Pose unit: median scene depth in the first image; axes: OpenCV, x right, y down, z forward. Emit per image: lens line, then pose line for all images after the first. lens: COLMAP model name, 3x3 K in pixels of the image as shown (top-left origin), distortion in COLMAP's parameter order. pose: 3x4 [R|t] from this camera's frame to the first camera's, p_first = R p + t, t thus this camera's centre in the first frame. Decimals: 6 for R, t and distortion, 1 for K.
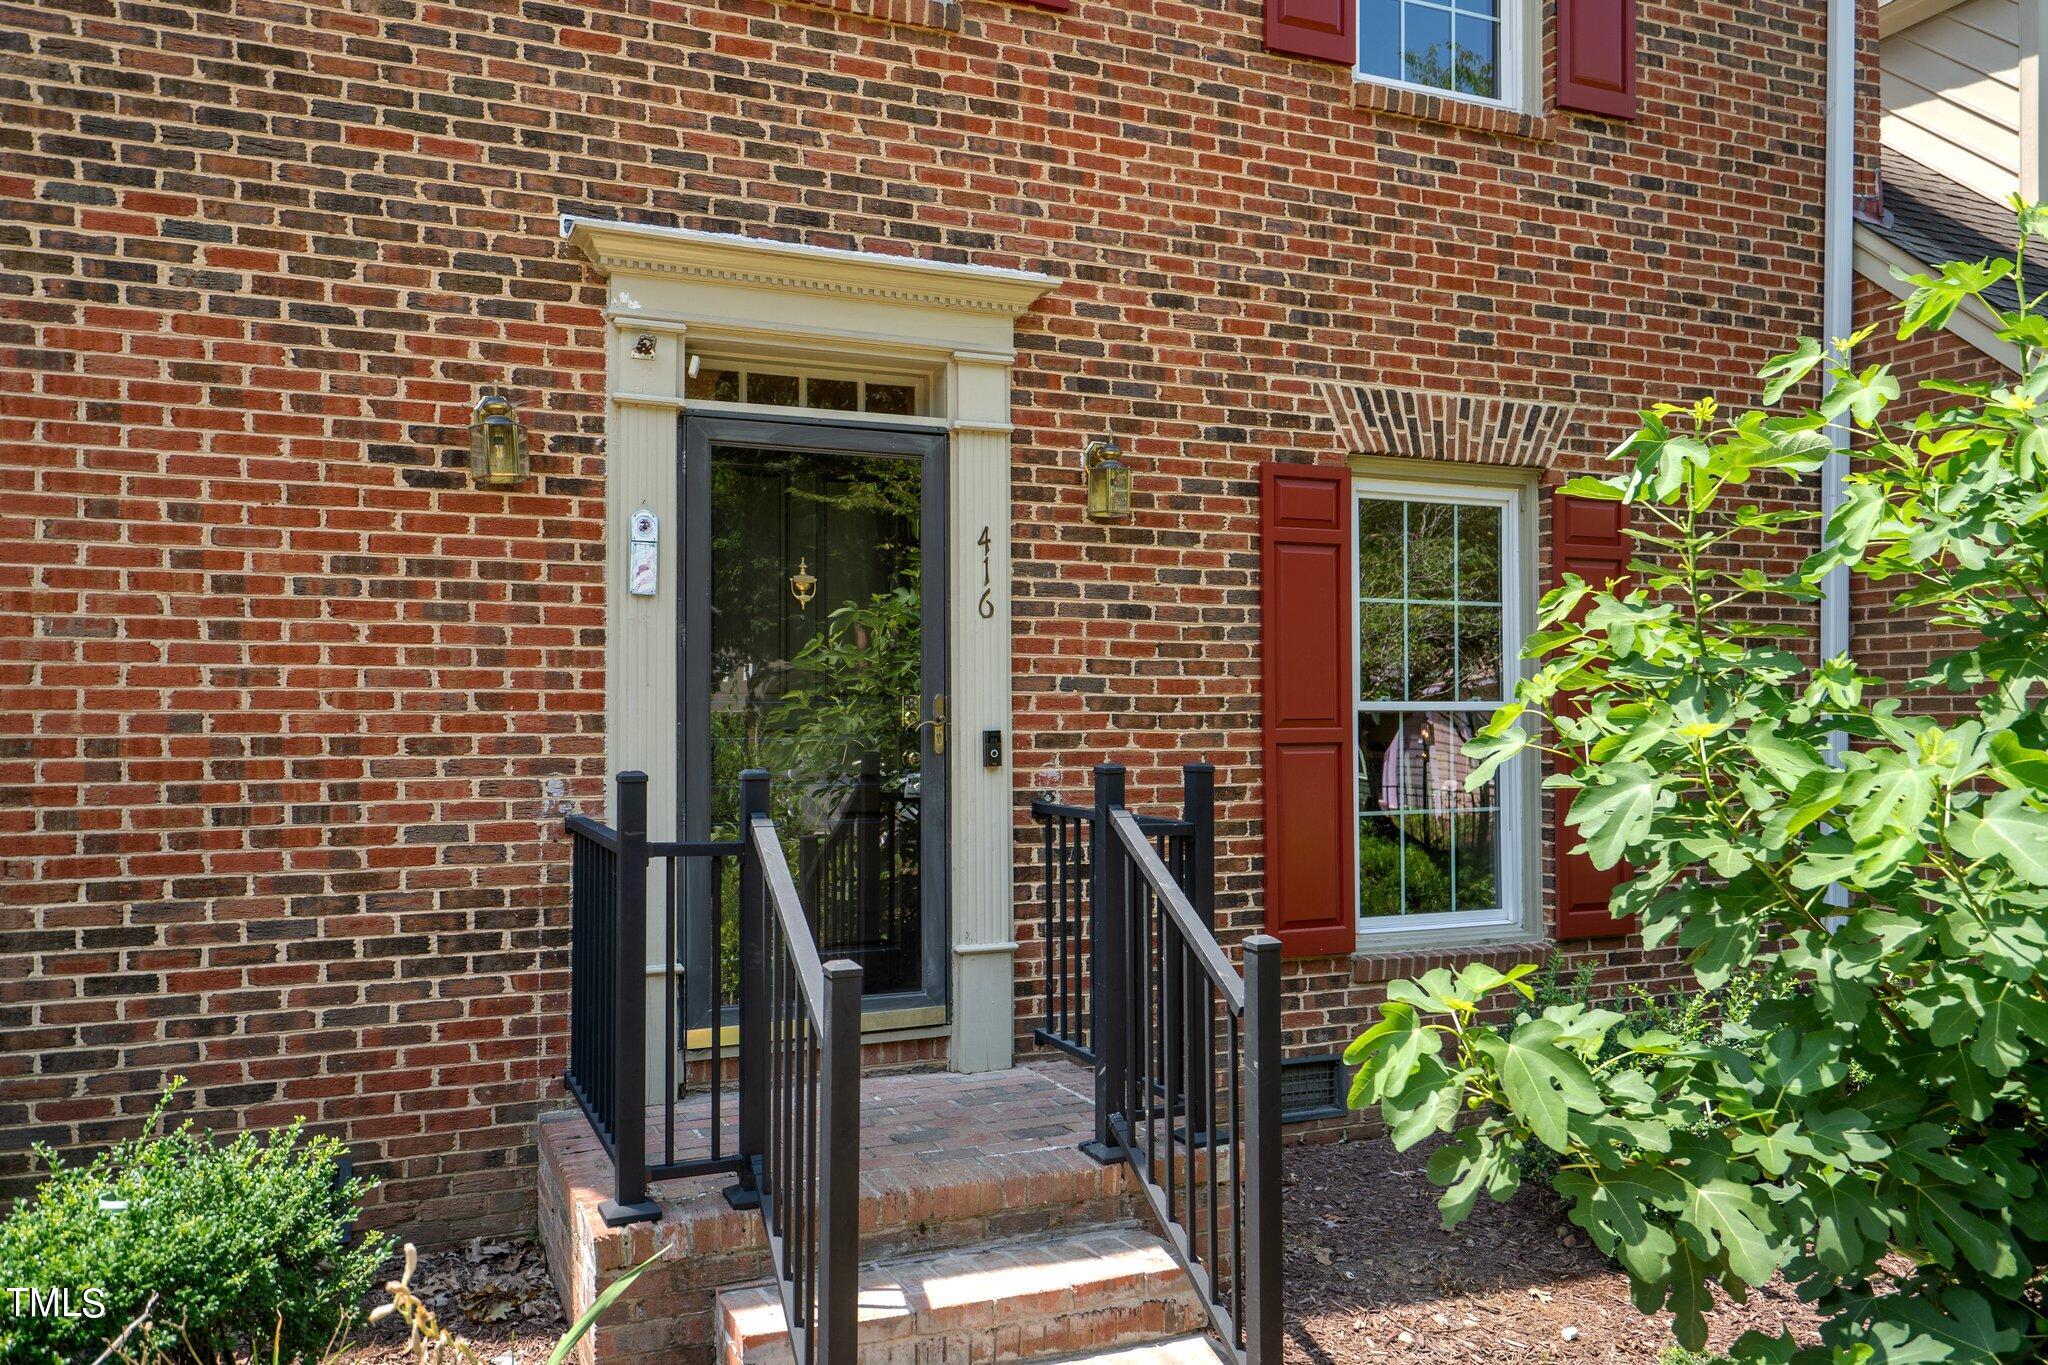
lens RADIAL K [[1585.0, 0, 1018.1], [0, 1585.0, 690.8], [0, 0, 1]] dist [0.034054, 0.004043]
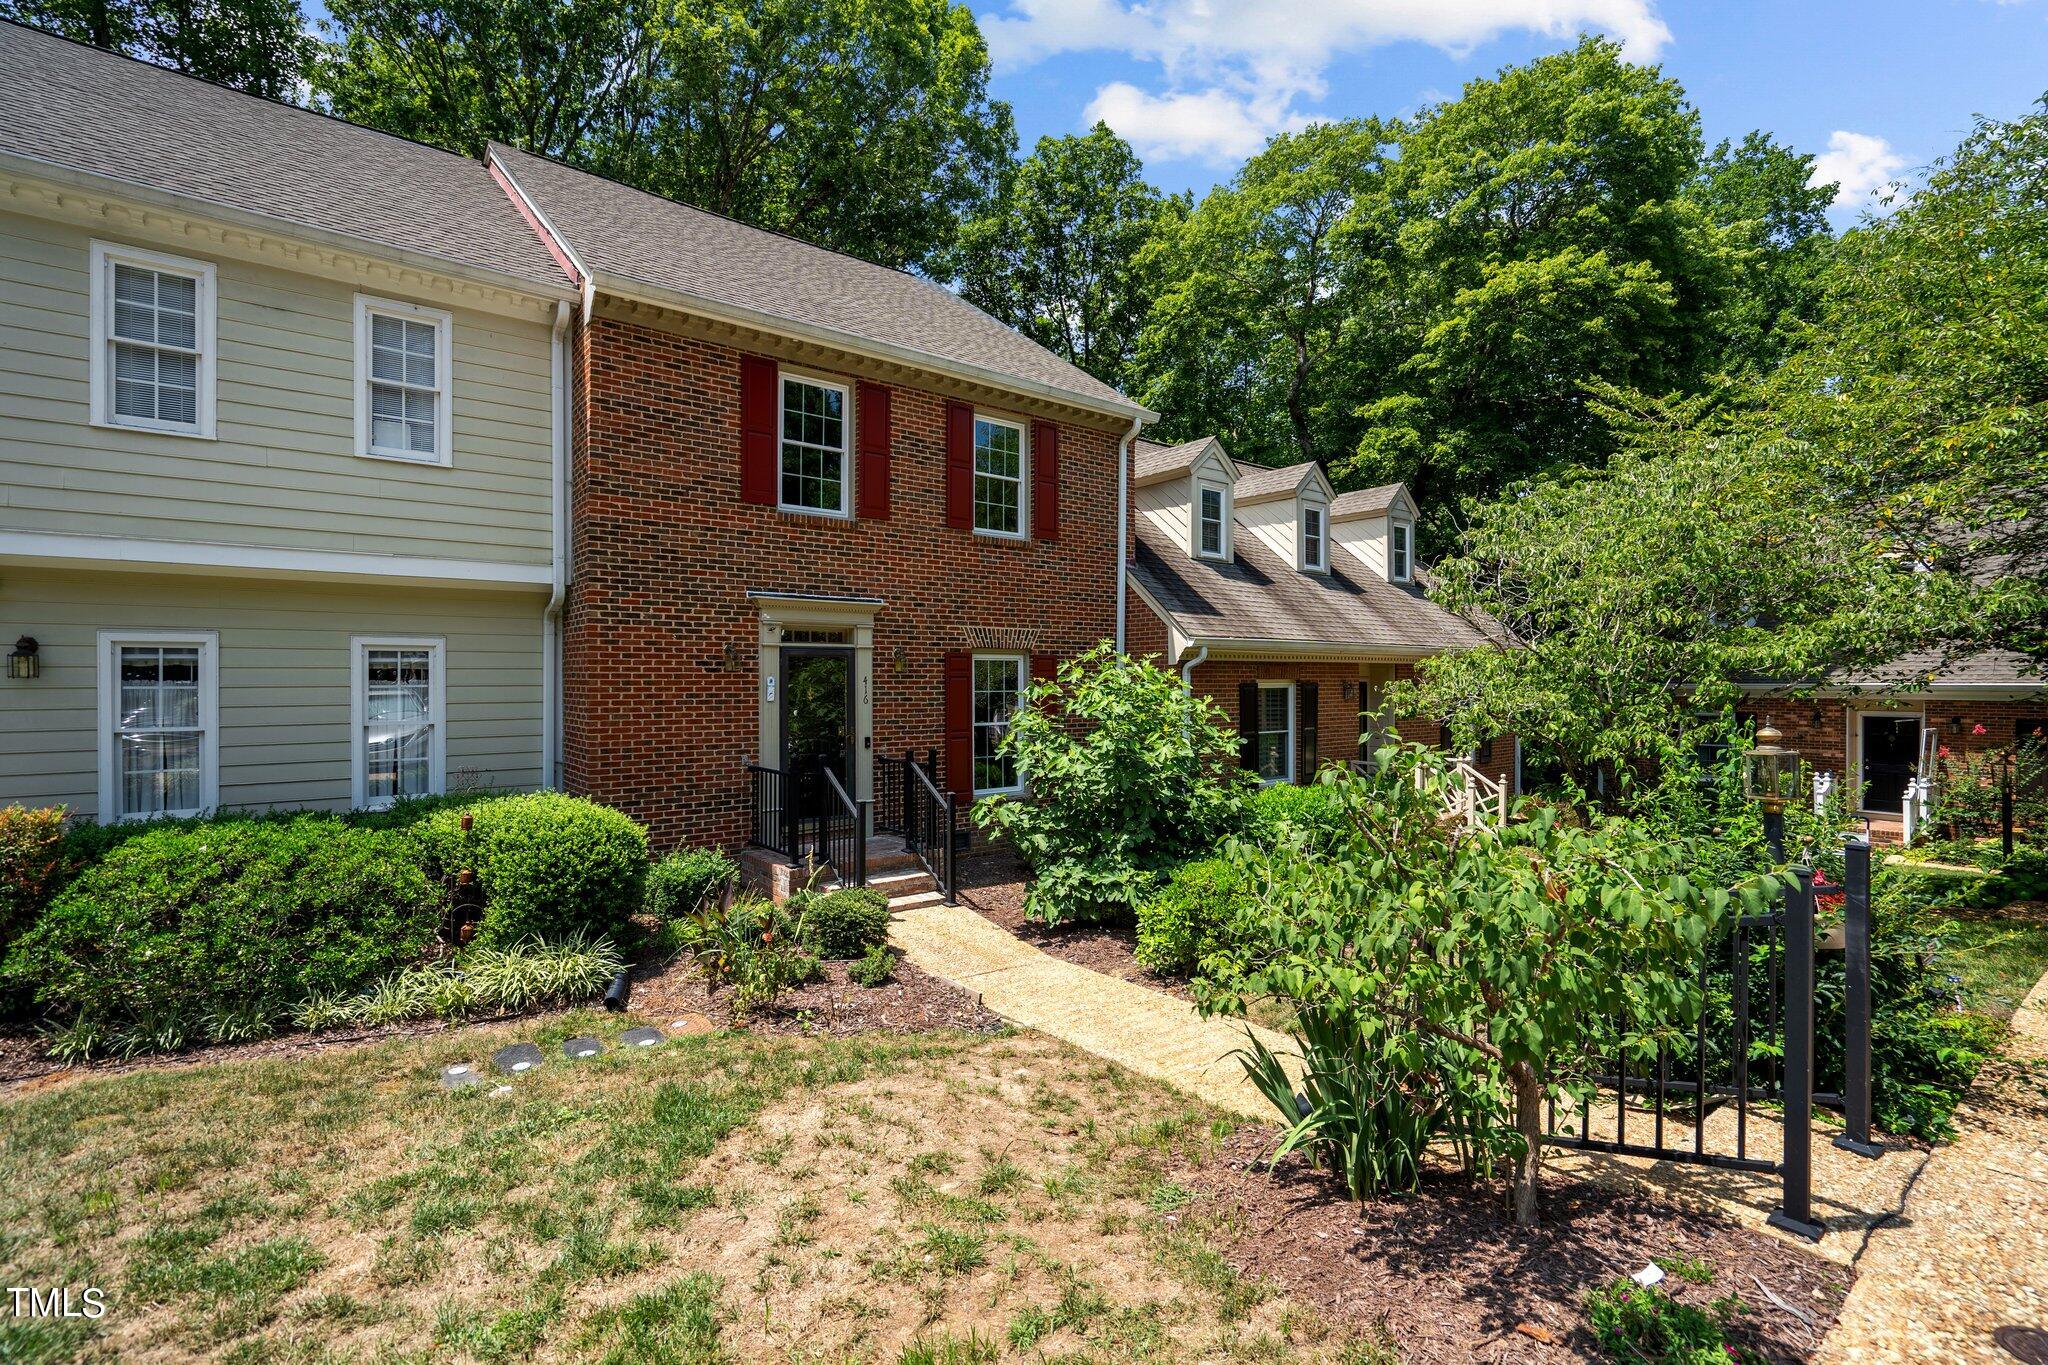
lens RADIAL K [[944.0, 0, 1016.7], [0, 944.0, 676.8], [0, 0, 1]] dist [0.001977, -0.000342]
pose [[0.968028, 0.000730, 0.250842, -0.247987], [-0.003648, 0.999931, 0.011165, -0.147162], [-0.250816, -0.011723, 0.967964, -1.186242]]
